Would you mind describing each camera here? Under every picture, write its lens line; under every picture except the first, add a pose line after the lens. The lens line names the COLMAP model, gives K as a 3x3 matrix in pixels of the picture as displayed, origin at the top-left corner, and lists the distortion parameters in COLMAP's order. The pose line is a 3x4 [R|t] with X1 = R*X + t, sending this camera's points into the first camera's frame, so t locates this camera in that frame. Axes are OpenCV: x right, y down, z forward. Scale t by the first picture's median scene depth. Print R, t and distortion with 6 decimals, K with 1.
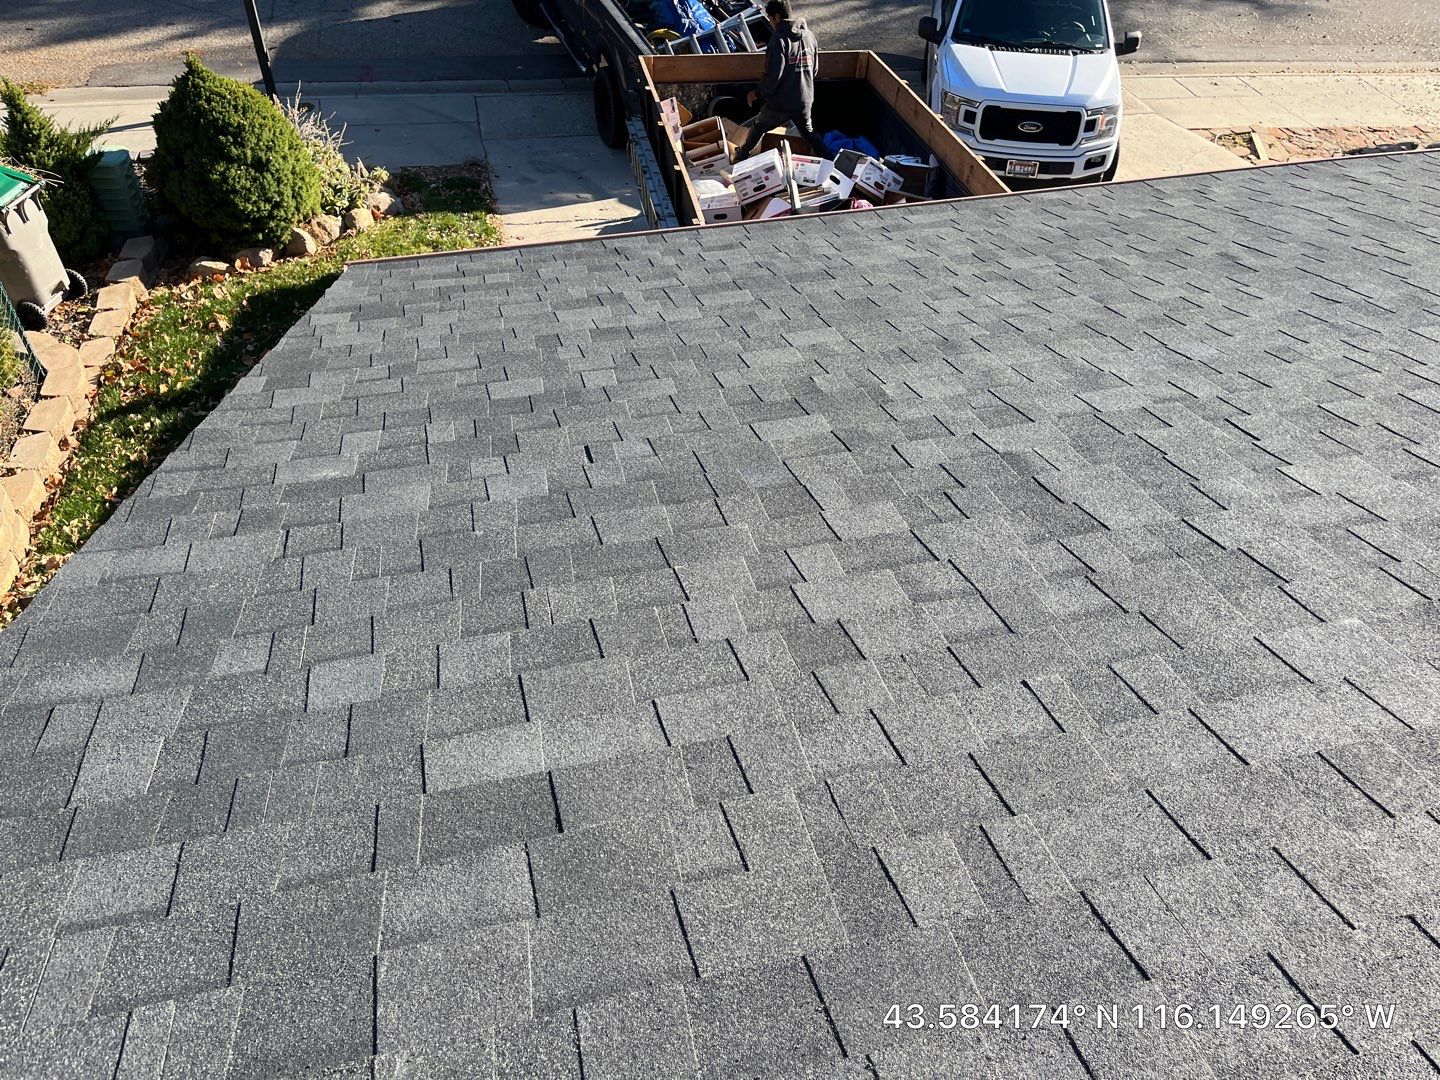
lens RADIAL K [[1063.3, 0, 720.0], [0, 1063.3, 540.0], [0, 0, 1]] dist [0.064219, -0.093812]
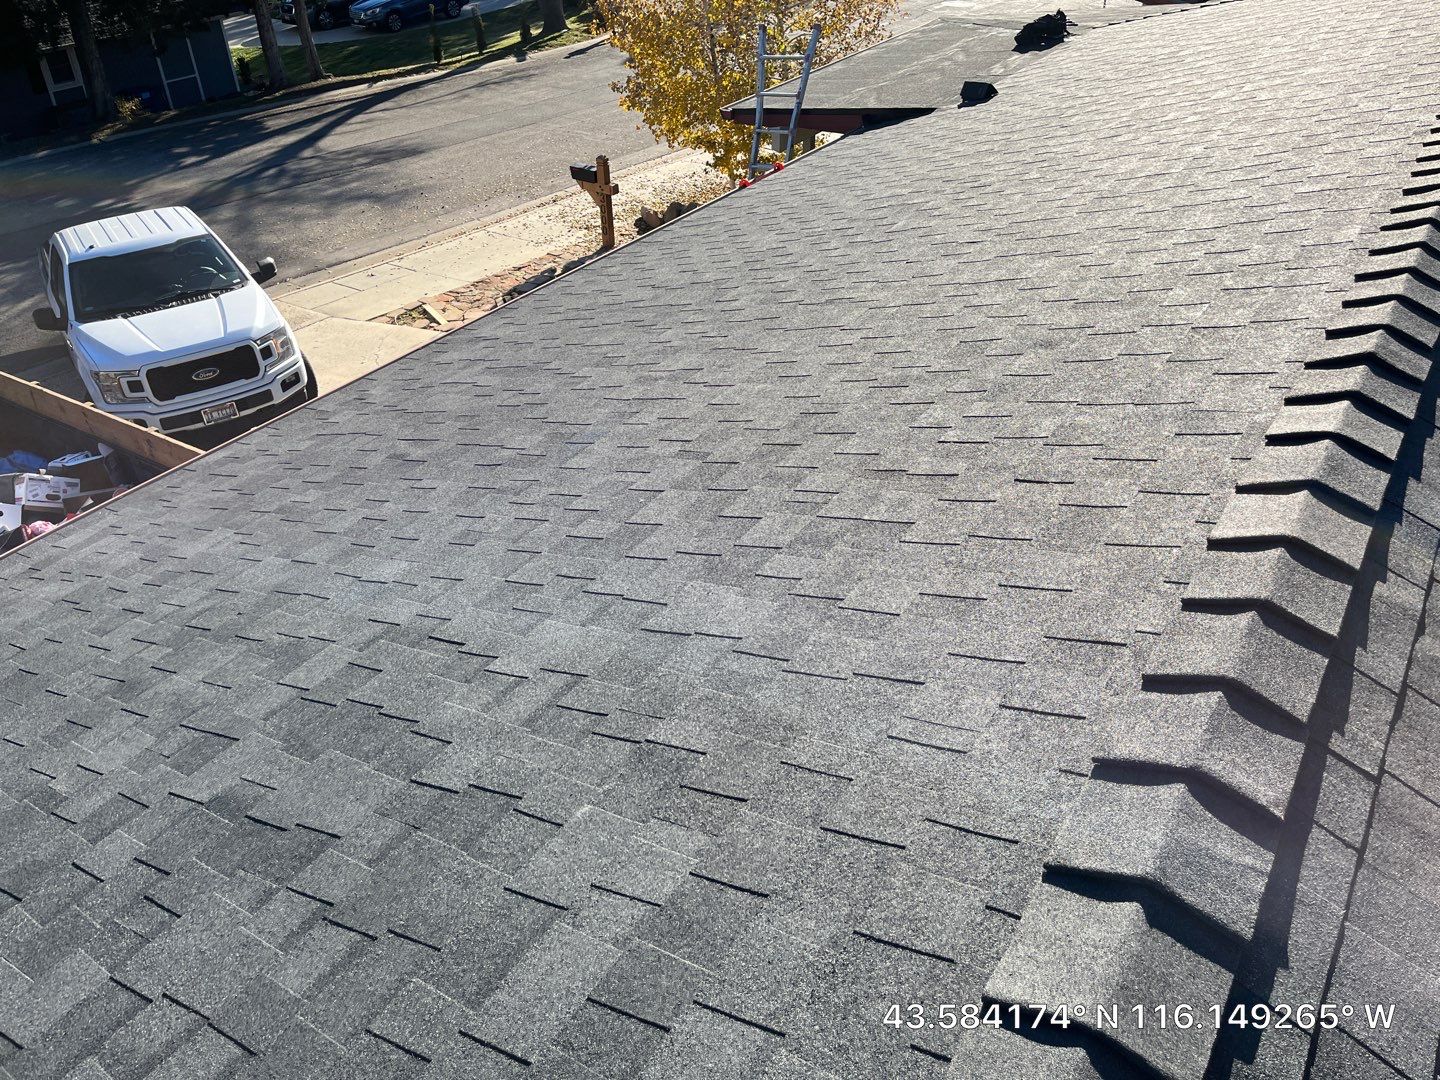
lens RADIAL K [[1063.7, 0, 720.0], [0, 1063.7, 540.0], [0, 0, 1]] dist [0.038871, -0.074223]
pose [[0.736807, -0.415287, 0.533527, 0.125066], [0.496607, 0.867915, -0.010252, -0.032267], [-0.458799, 0.272507, 0.845721, 0.022808]]
